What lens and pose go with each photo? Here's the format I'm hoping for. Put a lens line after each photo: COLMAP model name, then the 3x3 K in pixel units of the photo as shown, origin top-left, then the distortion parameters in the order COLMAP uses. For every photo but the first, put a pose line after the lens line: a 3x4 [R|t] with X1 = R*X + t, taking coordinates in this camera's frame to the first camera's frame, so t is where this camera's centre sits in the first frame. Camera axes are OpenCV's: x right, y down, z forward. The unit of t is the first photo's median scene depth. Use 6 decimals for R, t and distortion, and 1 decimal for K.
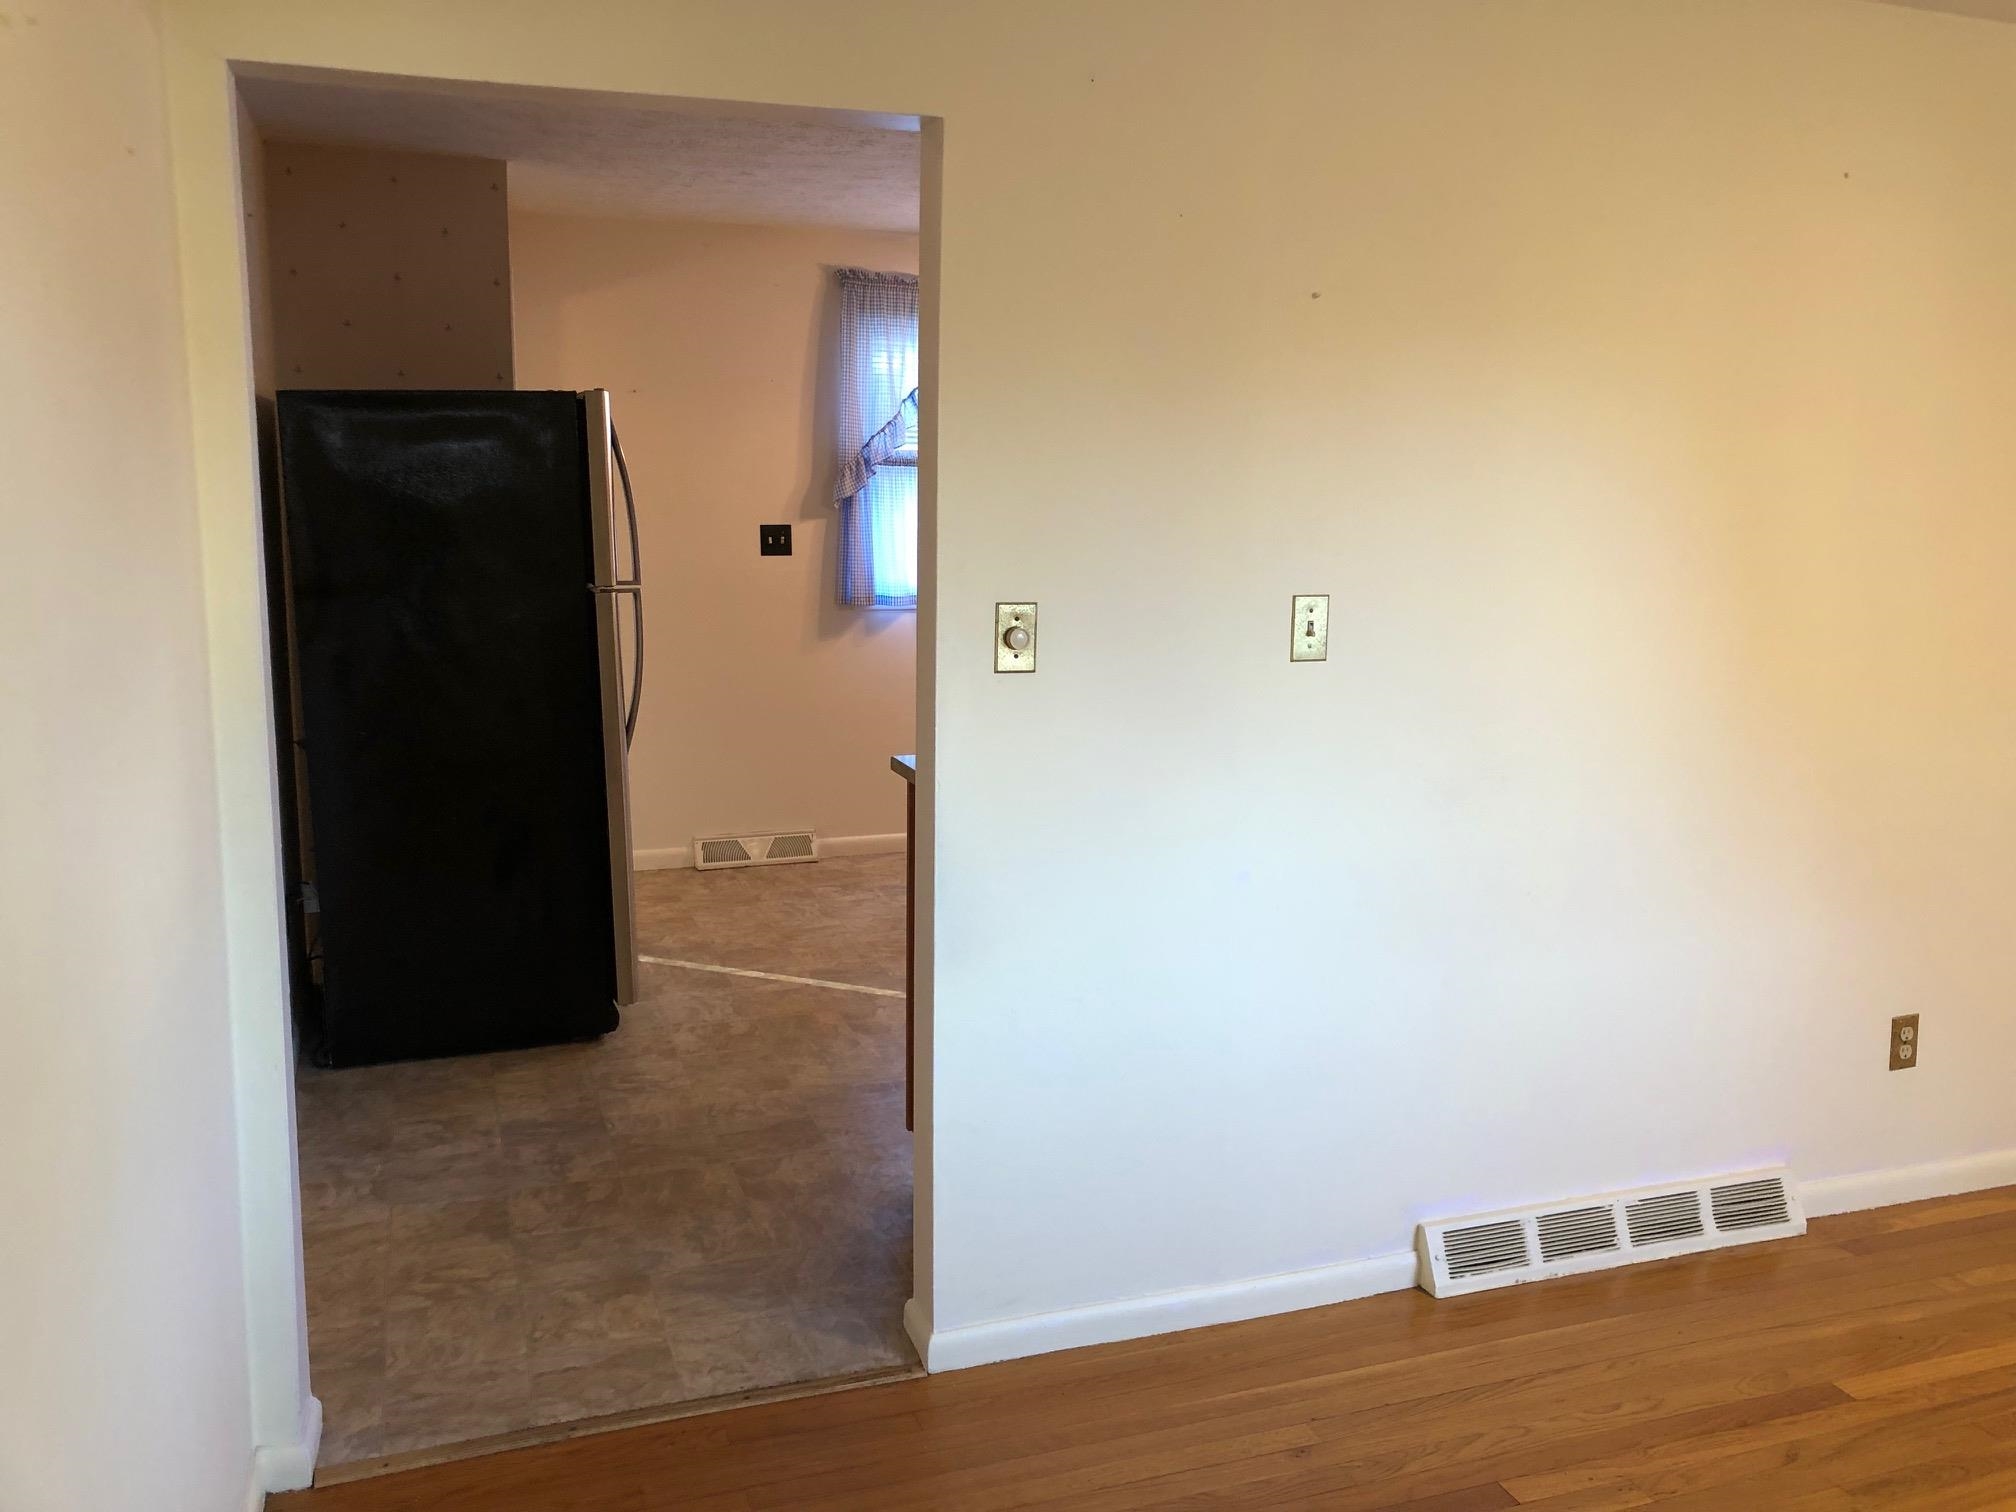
lens RADIAL K [[1622.9, 0, 1002.1], [0, 1622.9, 720.7], [0, 0, 1]] dist [0.002538, -0.005113]
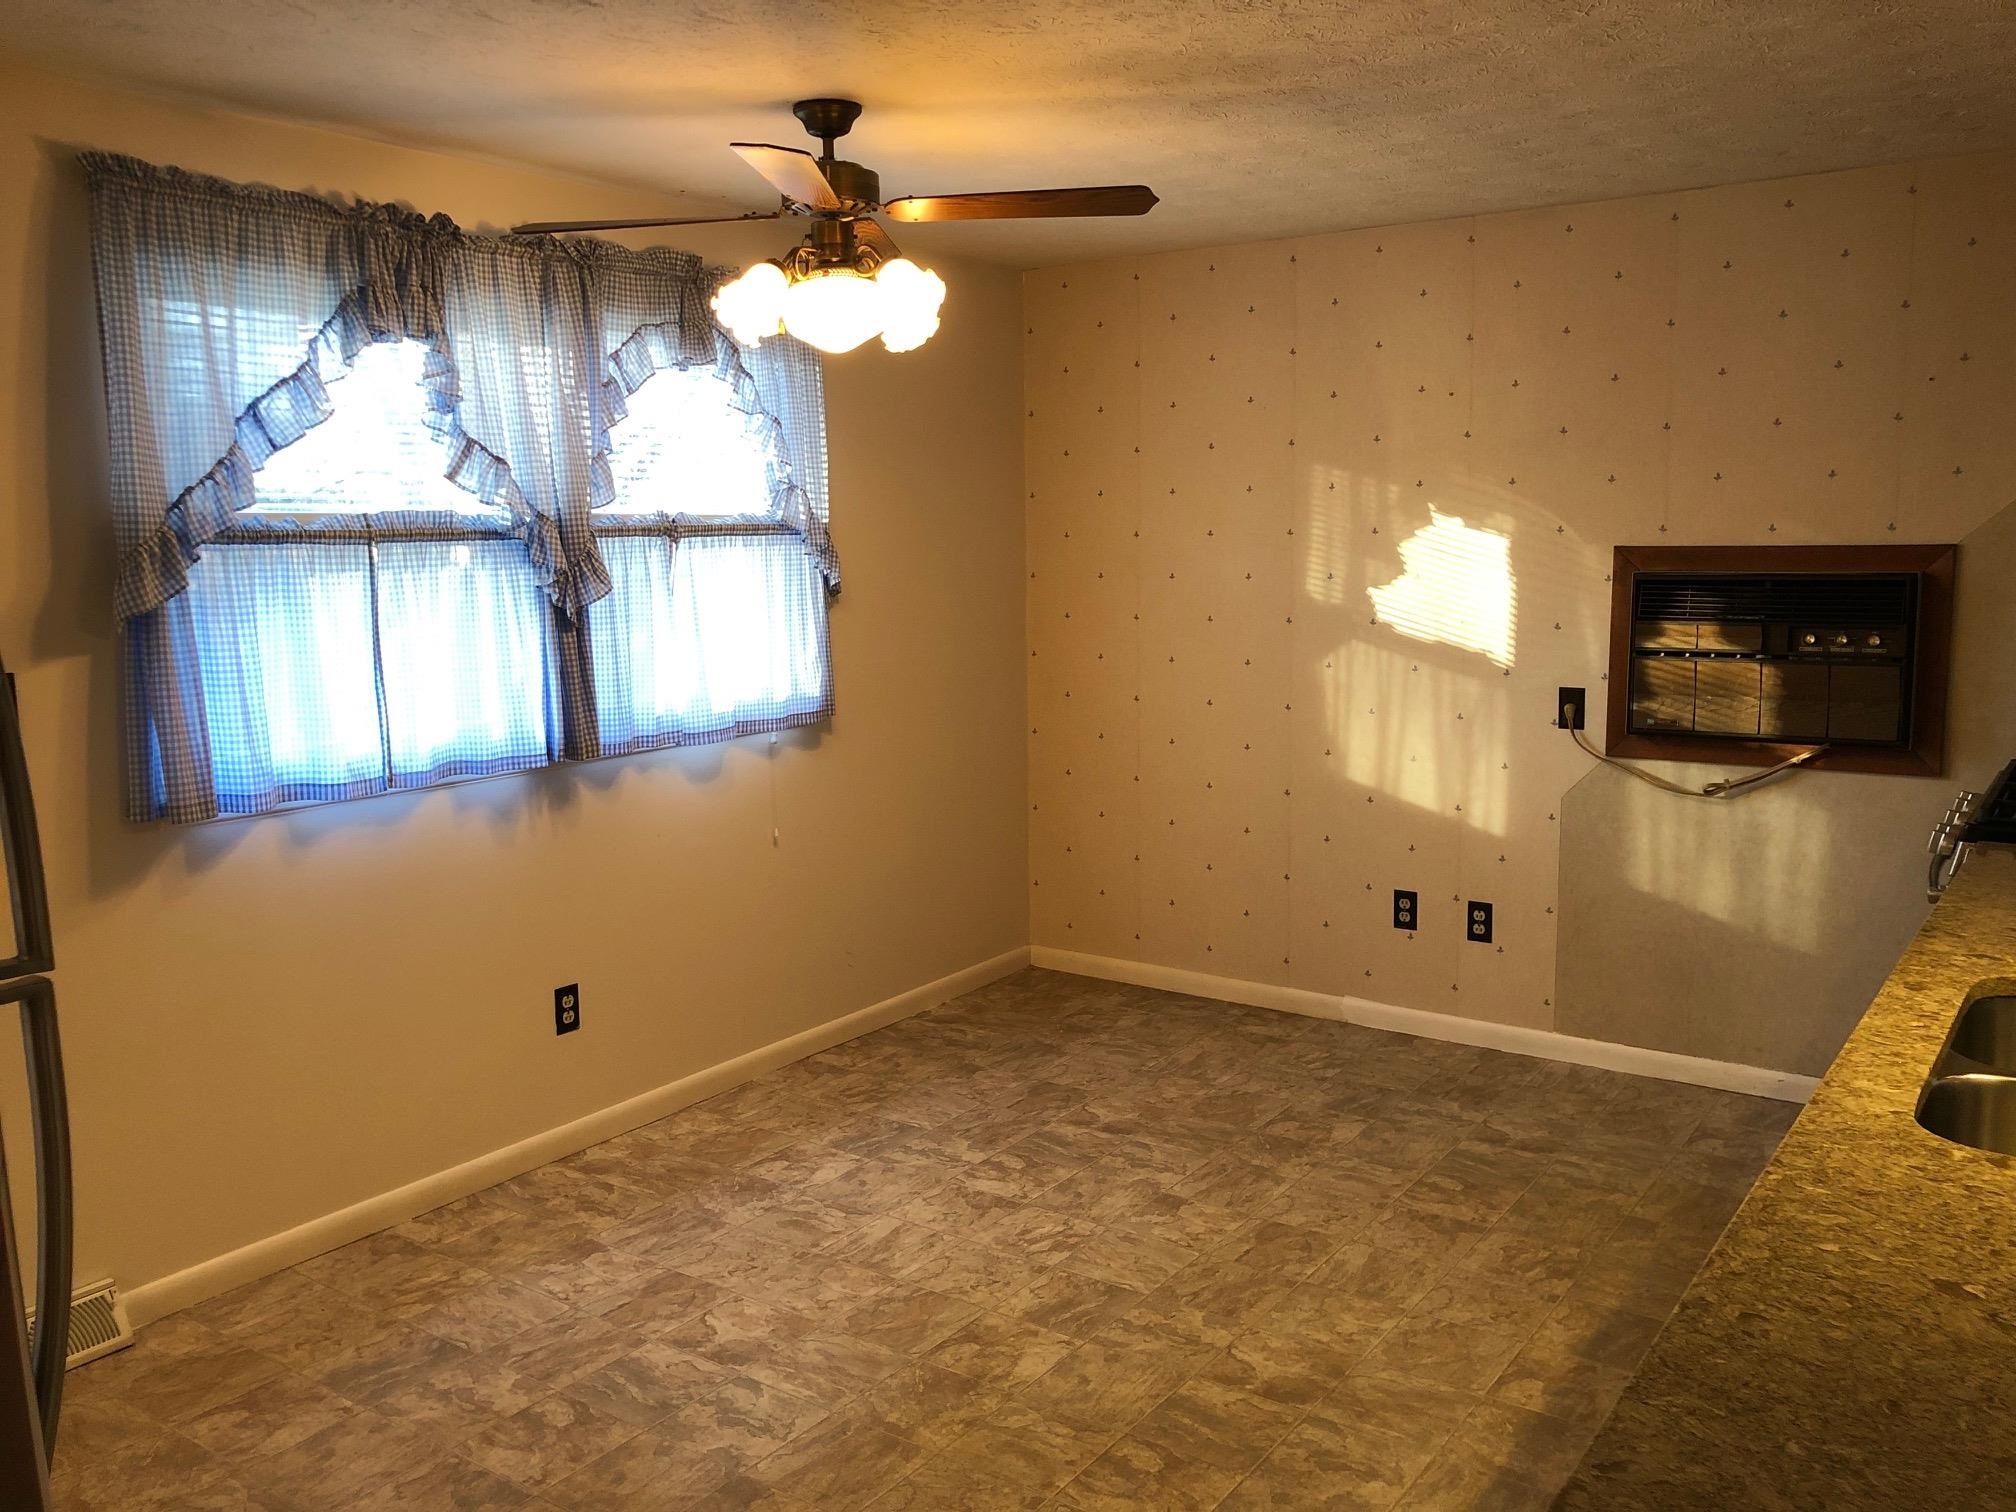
lens RADIAL K [[1669.8, 0, 1002.8], [0, 1669.8, 706.7], [0, 0, 1]] dist [0.009289, 0.003975]
pose [[0.819332, -0.086467, 0.566762, -0.174017], [0.106350, 0.994327, -0.002046, -0.079098], [-0.563370, 0.061951, 0.823879, 0.429057]]
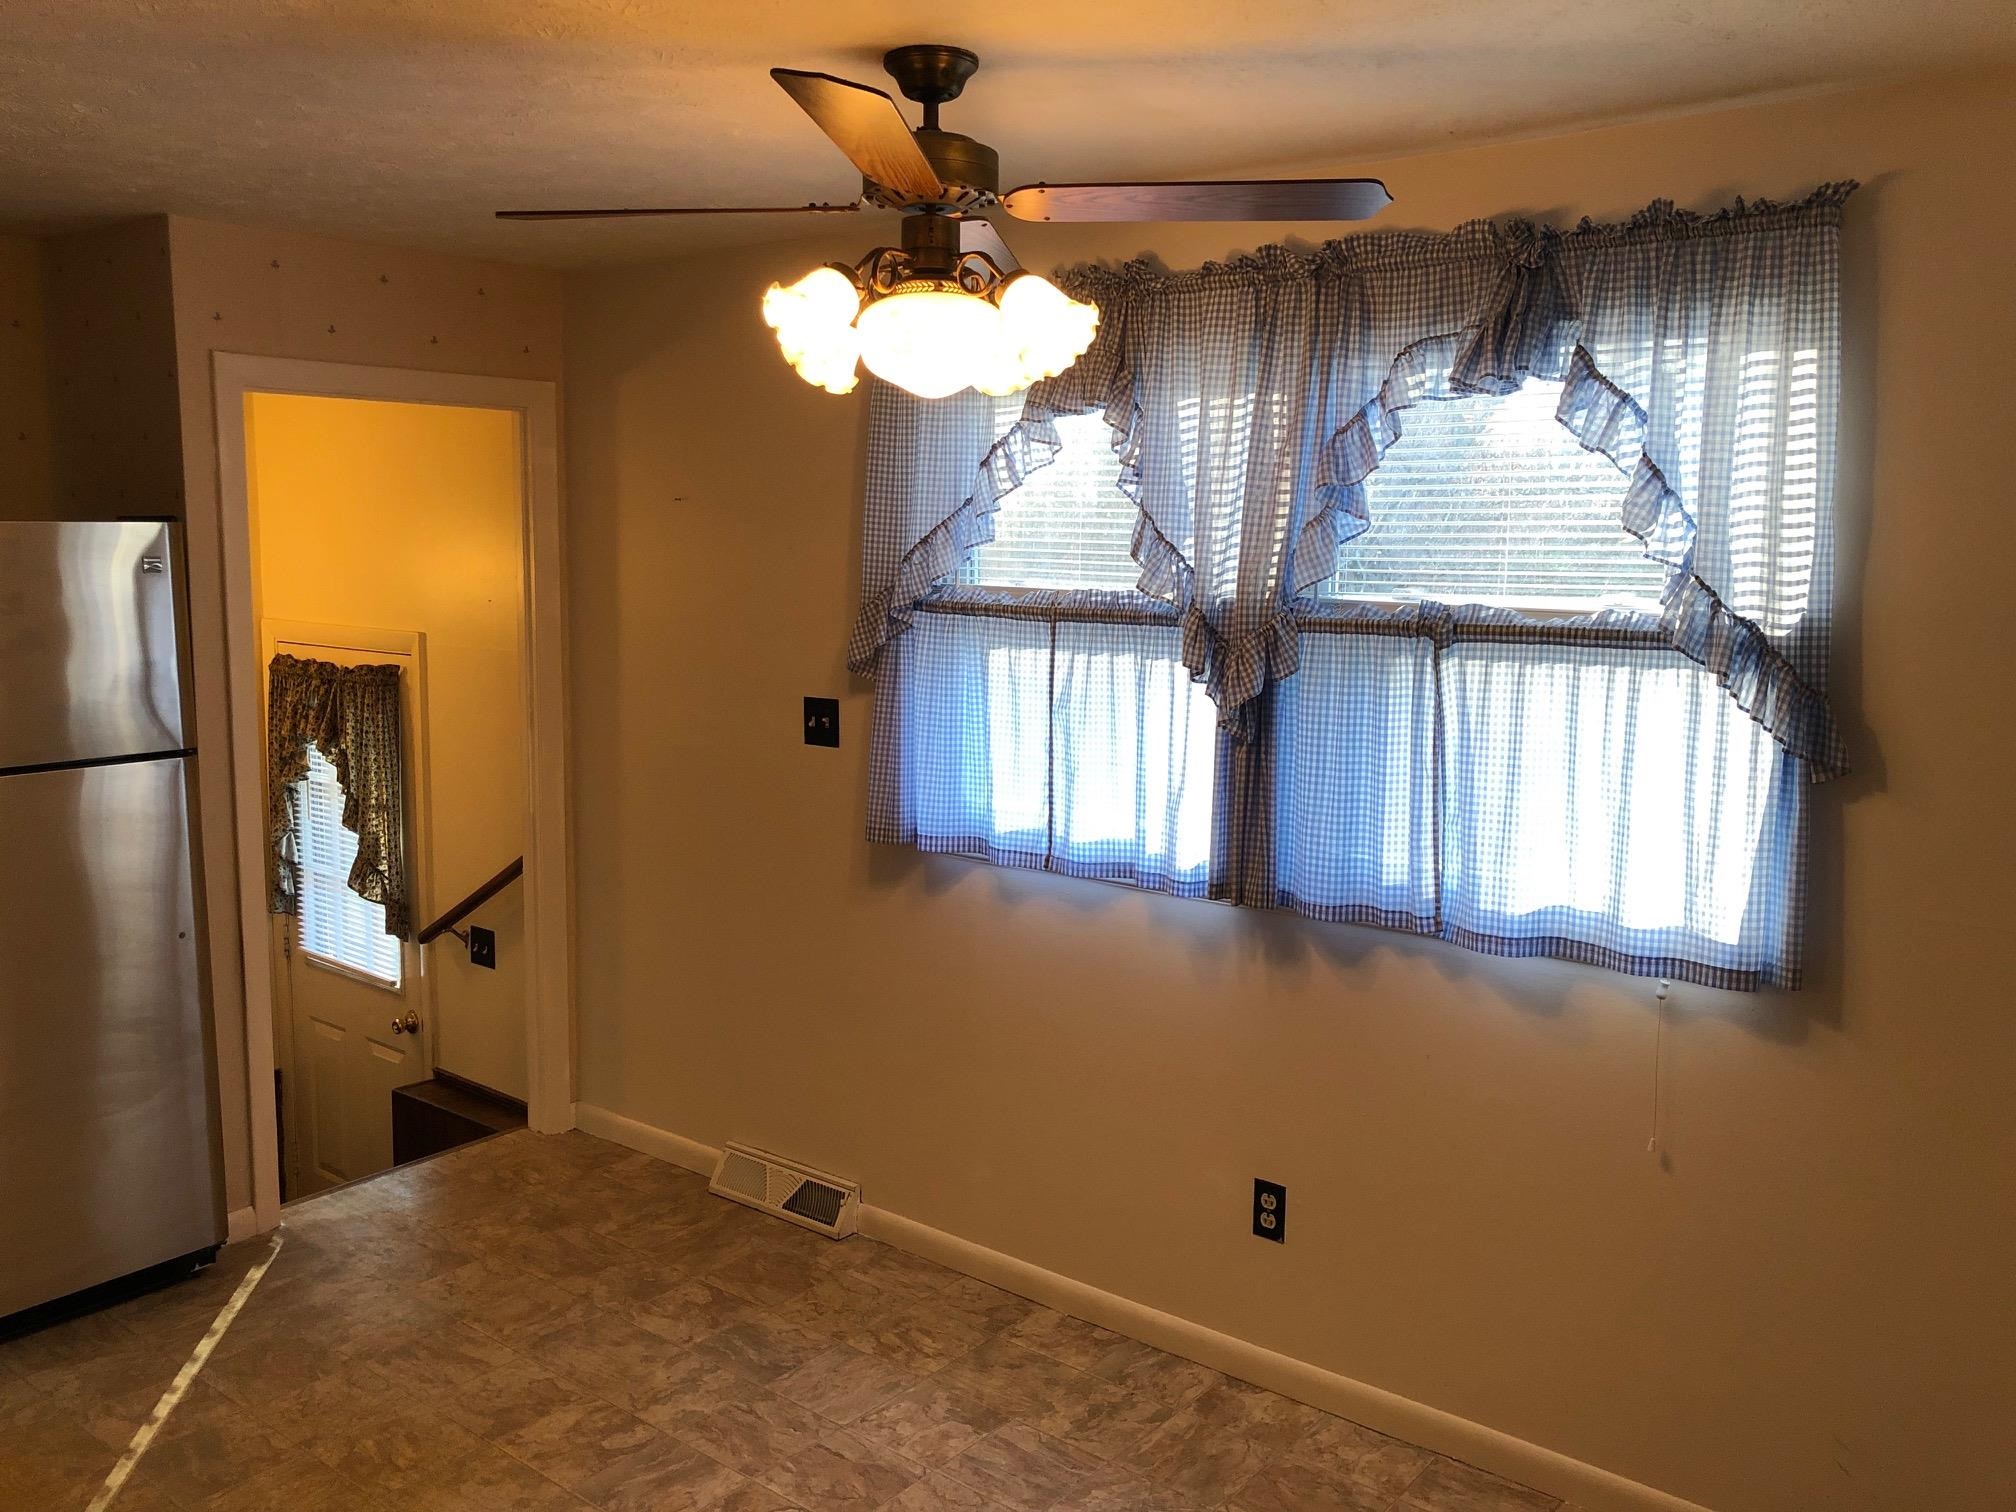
lens RADIAL K [[1622.9, 0, 1002.1], [0, 1622.9, 720.7], [0, 0, 1]] dist [0.002538, -0.005113]
pose [[0.531120, 0.089484, -0.842558, 0.437078], [-0.133975, 0.990767, 0.020772, -0.134951], [0.836637, 0.101849, 0.538205, 0.717773]]
